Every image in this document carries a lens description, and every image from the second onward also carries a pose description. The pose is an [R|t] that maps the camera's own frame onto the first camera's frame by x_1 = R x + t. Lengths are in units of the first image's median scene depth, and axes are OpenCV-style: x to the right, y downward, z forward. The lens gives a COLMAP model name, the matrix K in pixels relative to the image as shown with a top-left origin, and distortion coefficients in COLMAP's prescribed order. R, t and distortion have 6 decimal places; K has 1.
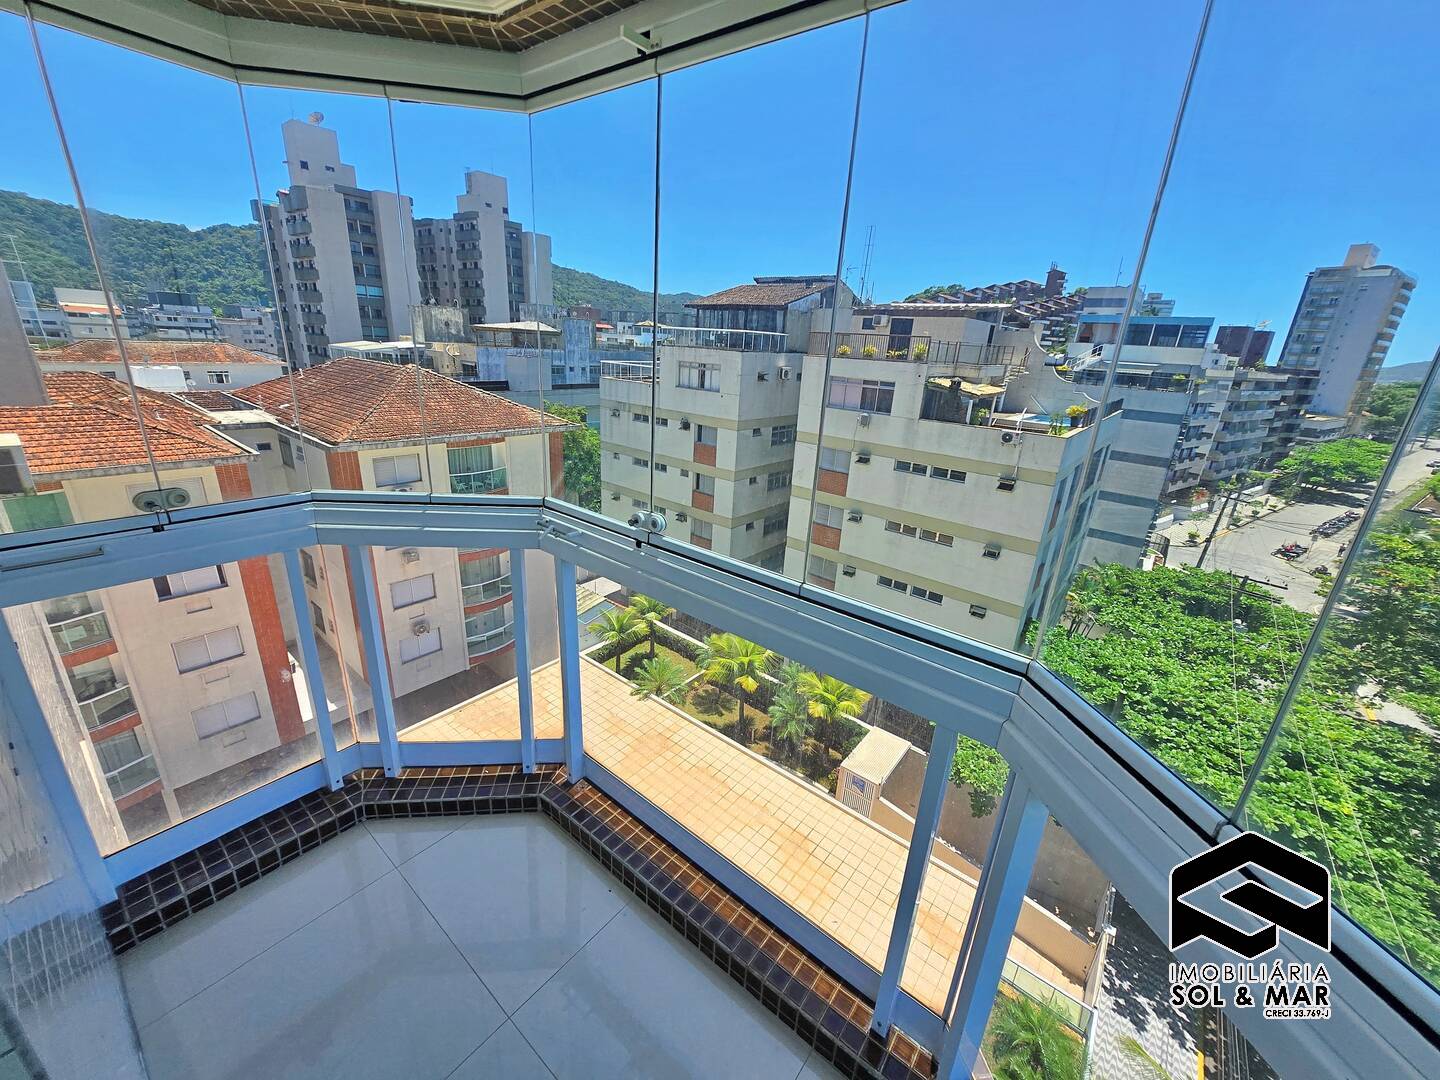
lens RADIAL K [[565.9, 0, 719.1], [0, 565.9, 535.5], [0, 0, 1]] dist [-0.000404, -0.000844]
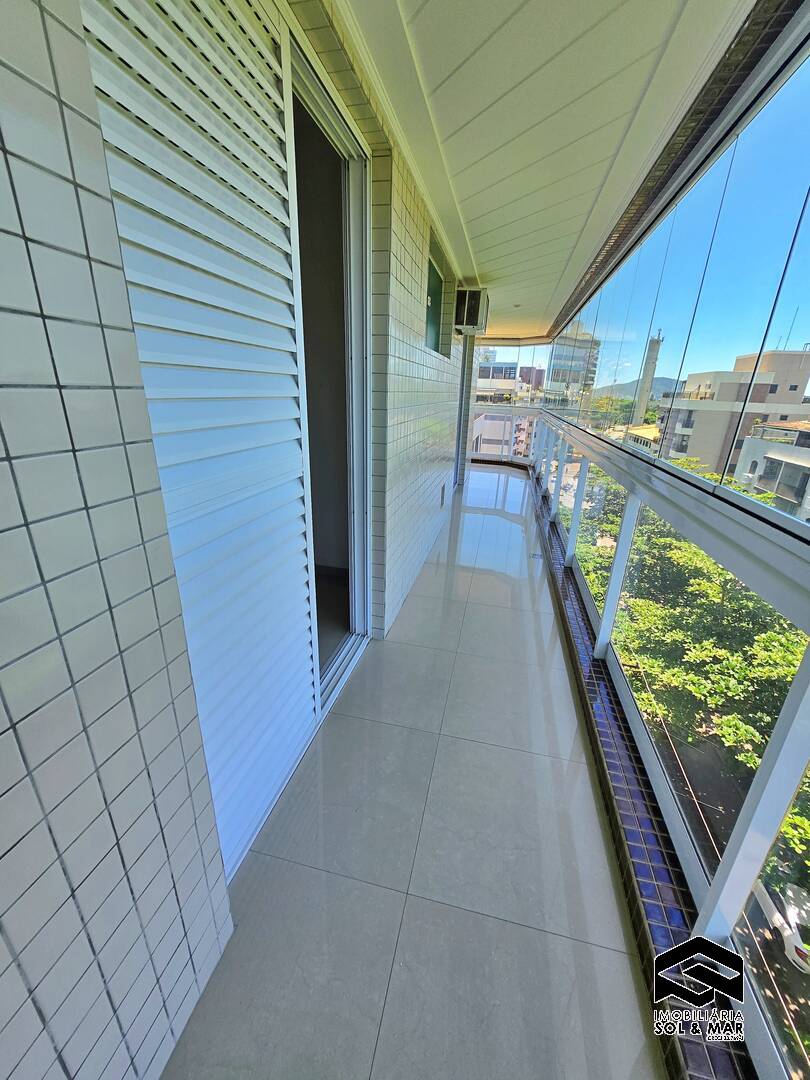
lens RADIAL K [[424.4, 0, 401.2], [0, 424.4, 536.1], [0, 0, 1]] dist [-0.000404, -0.000844]
pose [[0.904900, -0.158404, 0.395050, -0.083497], [0.147819, 0.987353, 0.057308, 0.028802], [-0.399131, 0.006538, 0.916871, -0.090455]]
